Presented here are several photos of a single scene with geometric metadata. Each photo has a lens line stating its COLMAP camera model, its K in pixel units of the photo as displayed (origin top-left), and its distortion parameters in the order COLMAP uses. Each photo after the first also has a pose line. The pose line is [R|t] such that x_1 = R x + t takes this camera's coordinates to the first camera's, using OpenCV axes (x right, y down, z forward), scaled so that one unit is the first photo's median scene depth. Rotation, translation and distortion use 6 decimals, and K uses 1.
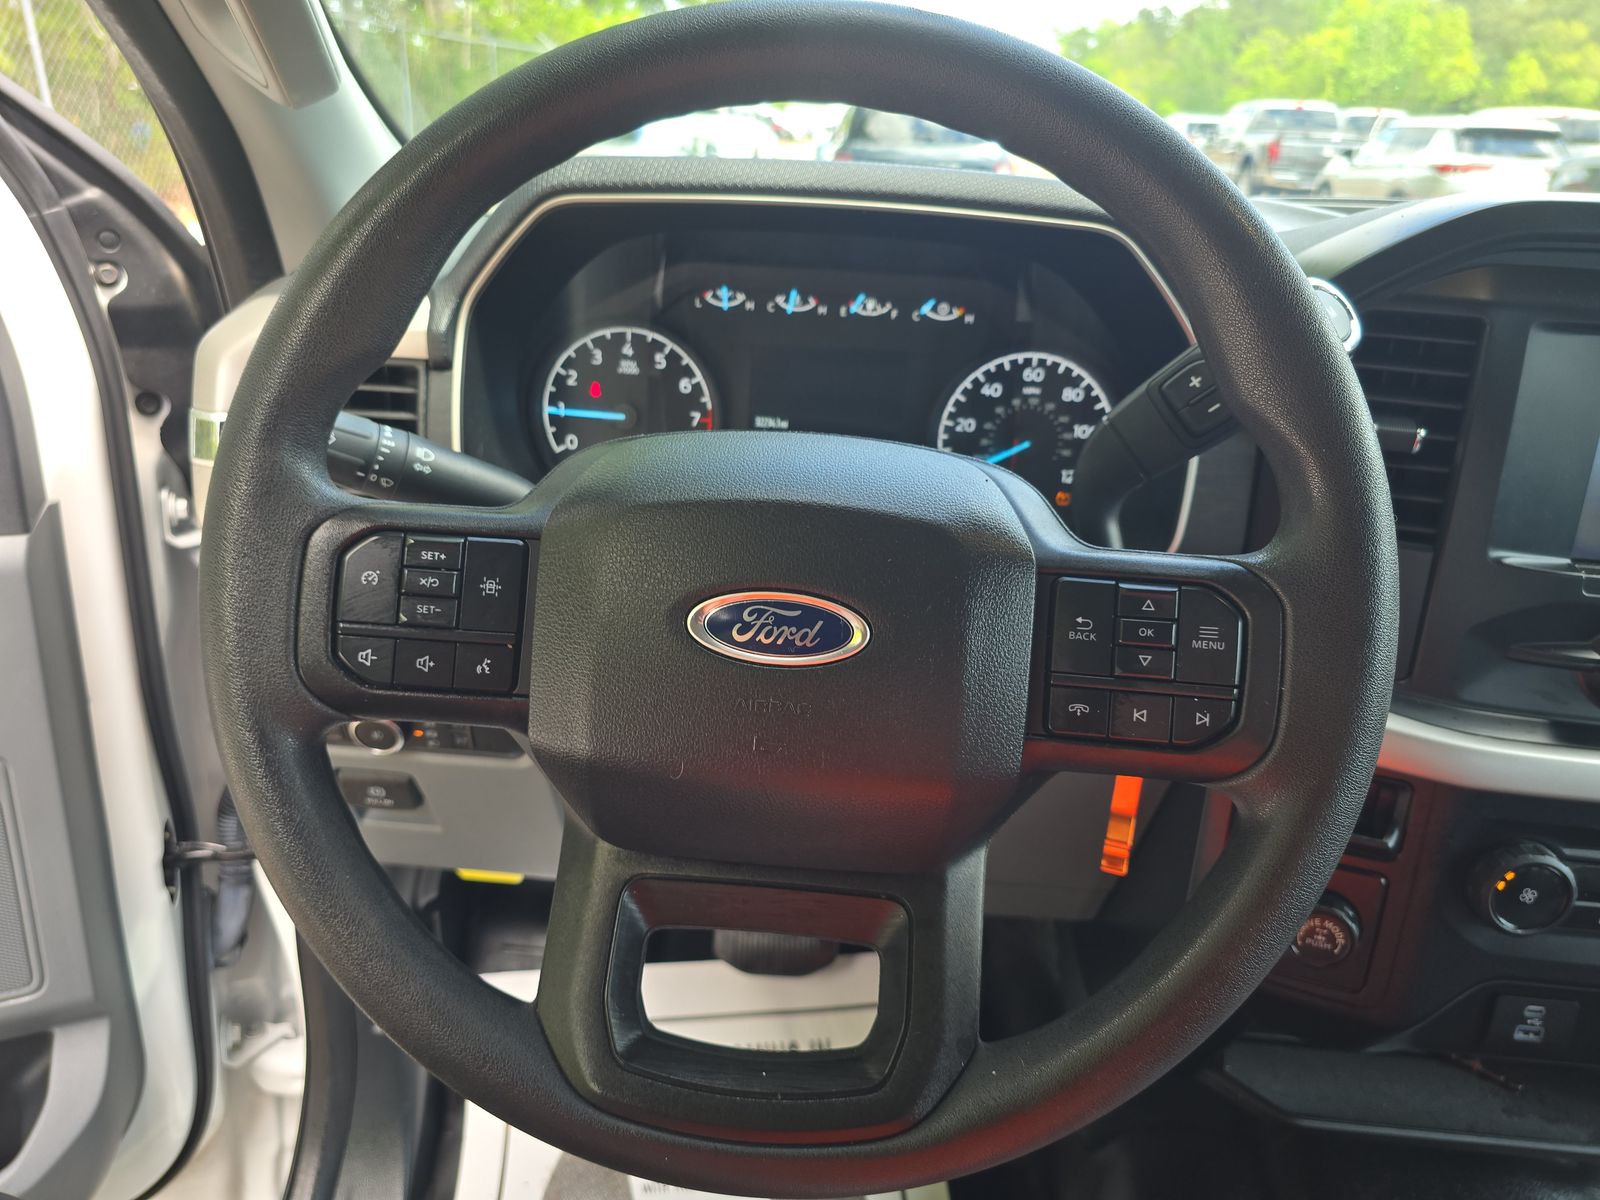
lens RADIAL K [[1096.0, 0, 792.0], [0, 1096.0, 618.3], [0, 0, 1]] dist [0.054644, -0.080662]
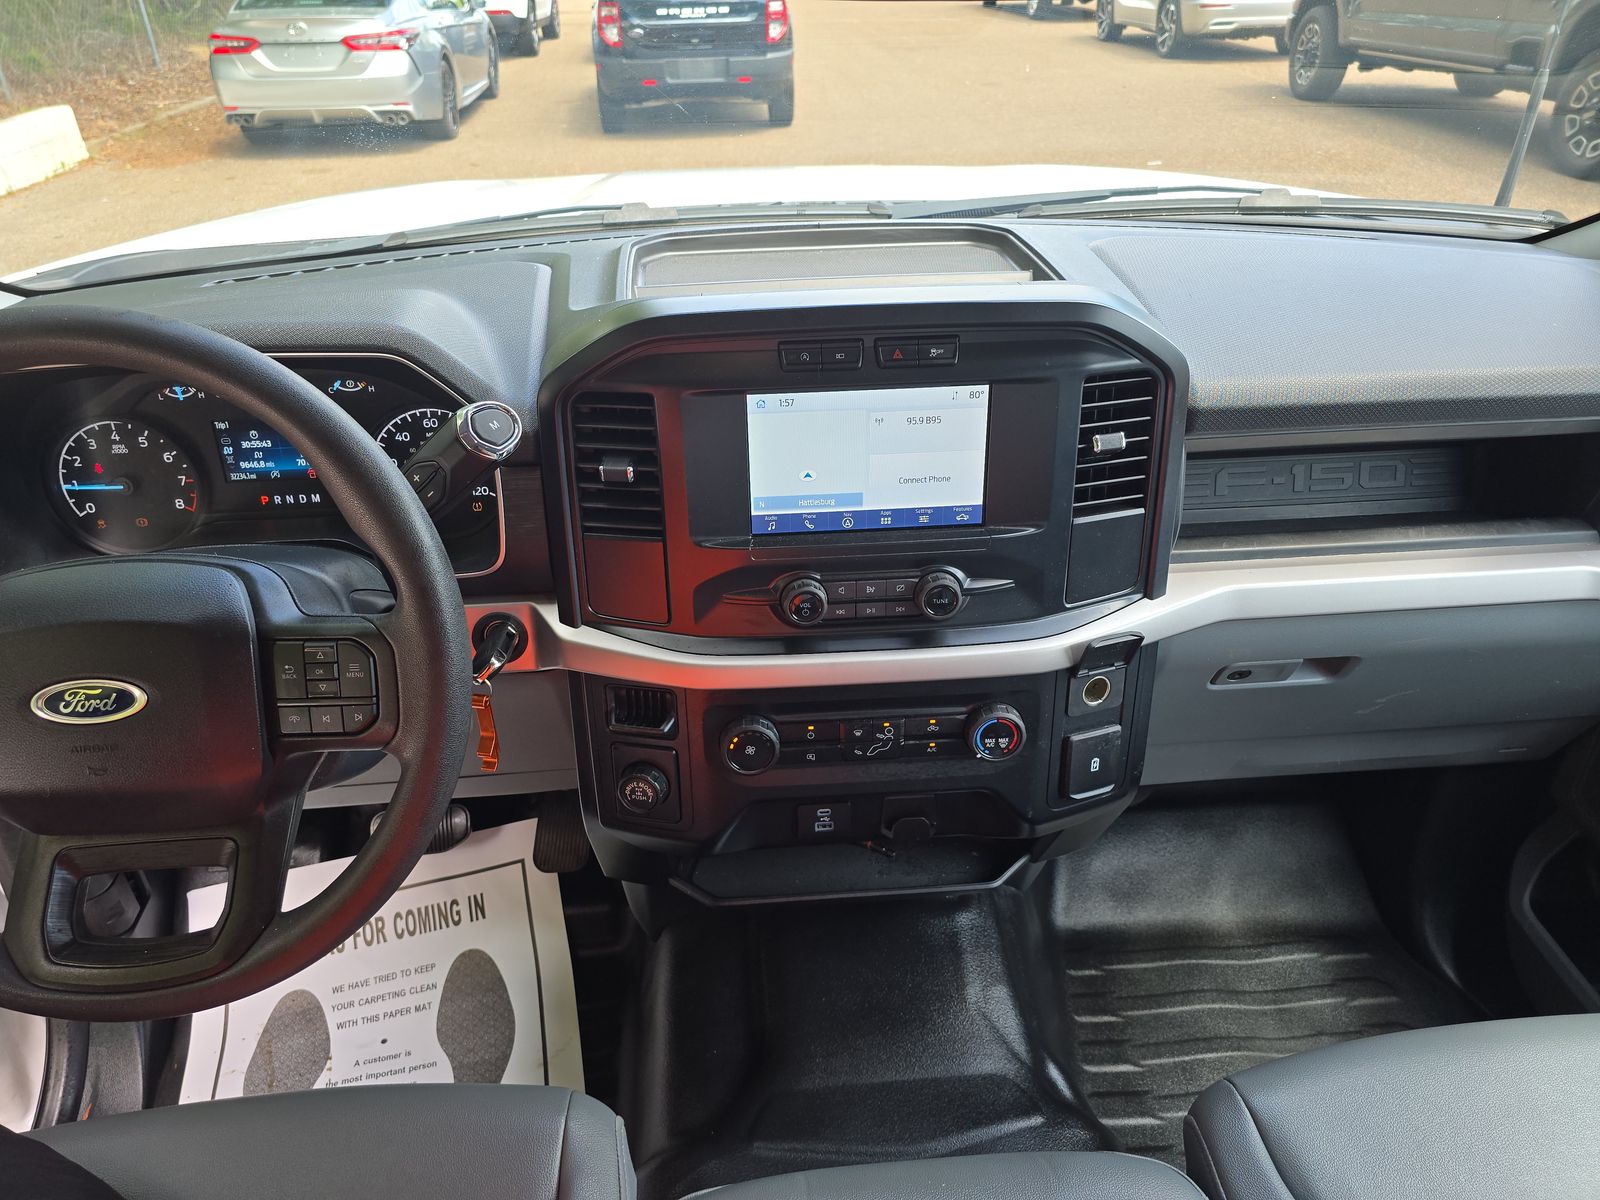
lens RADIAL K [[1062.4, 0, 788.7], [0, 1062.4, 608.4], [0, 0, 1]] dist [0.019579, -0.027474]
pose [[0.983256, -0.135829, 0.121487, 0.466338], [0.118997, 0.983471, 0.136470, -0.122437], [-0.138015, -0.119728, 0.983167, -0.391662]]
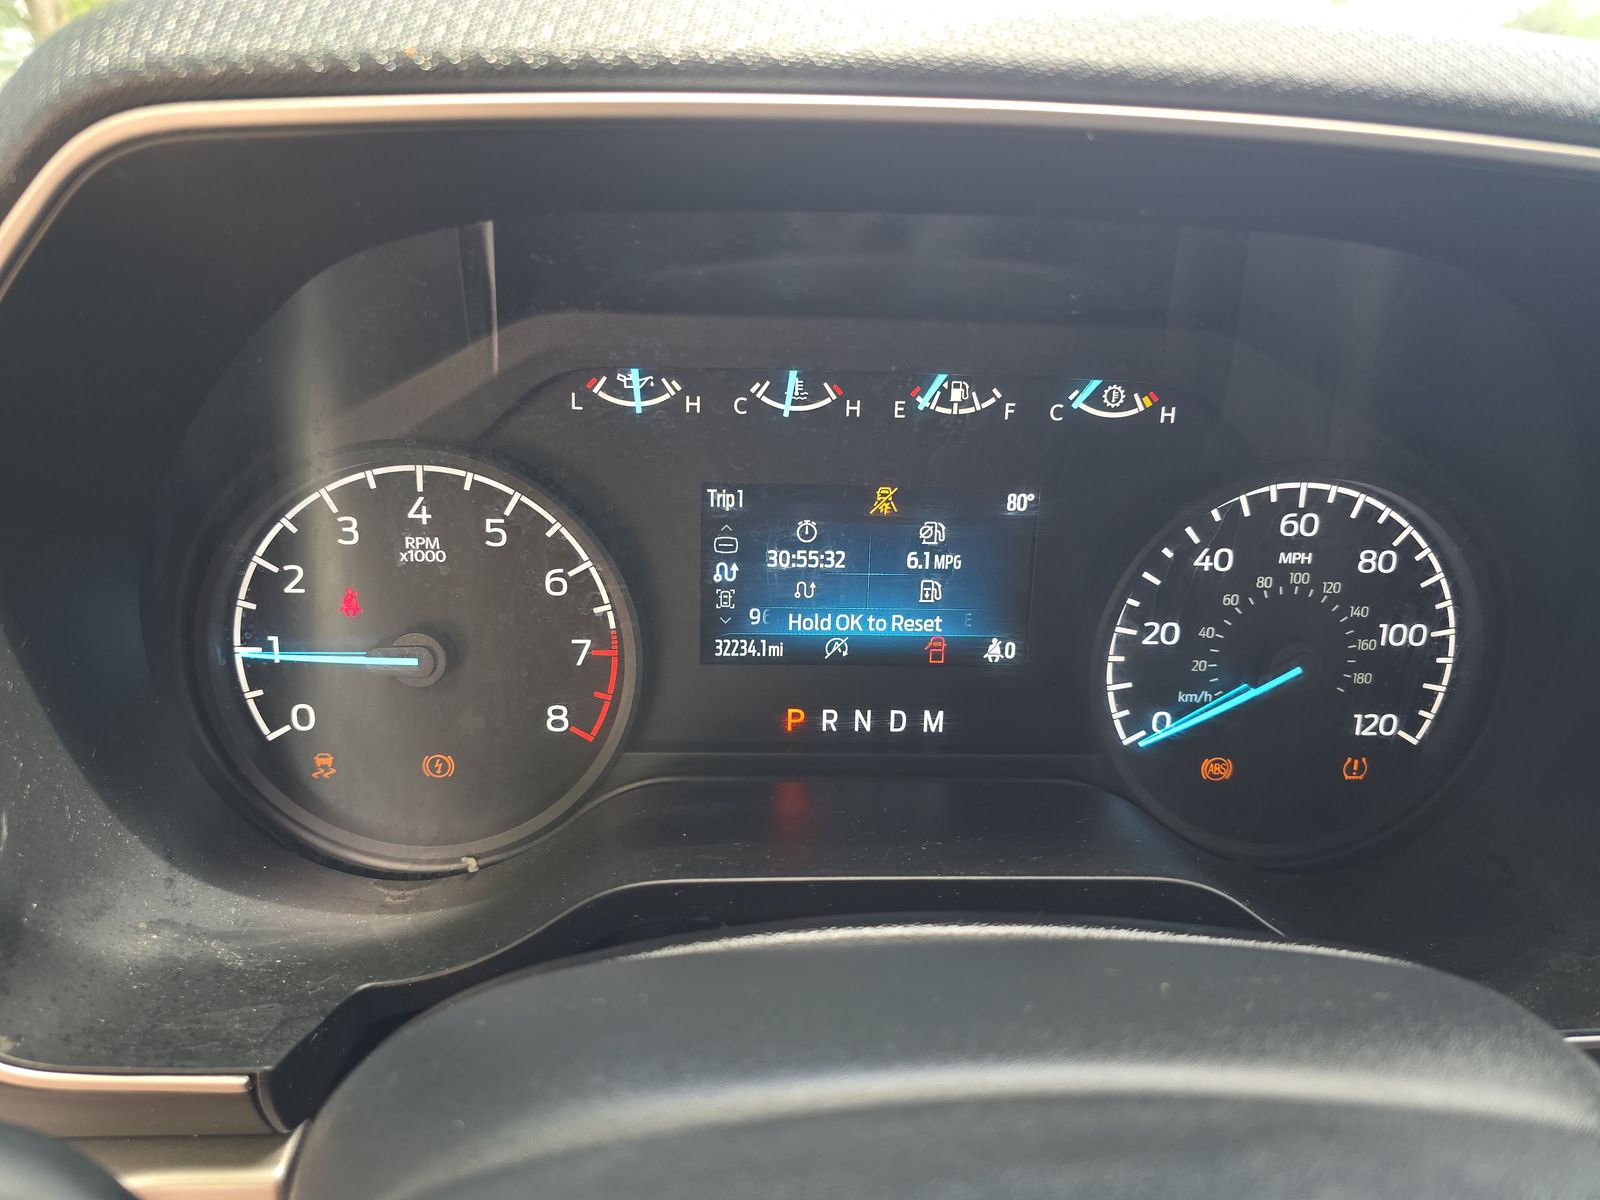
lens RADIAL K [[1062.4, 0, 788.7], [0, 1062.4, 608.4], [0, 0, 1]] dist [0.019579, -0.027474]
pose [[0.991733, -0.059449, 0.113719, -0.053838], [0.067359, 0.995475, -0.067031, -0.169612], [-0.109220, 0.074137, 0.991249, 0.571793]]
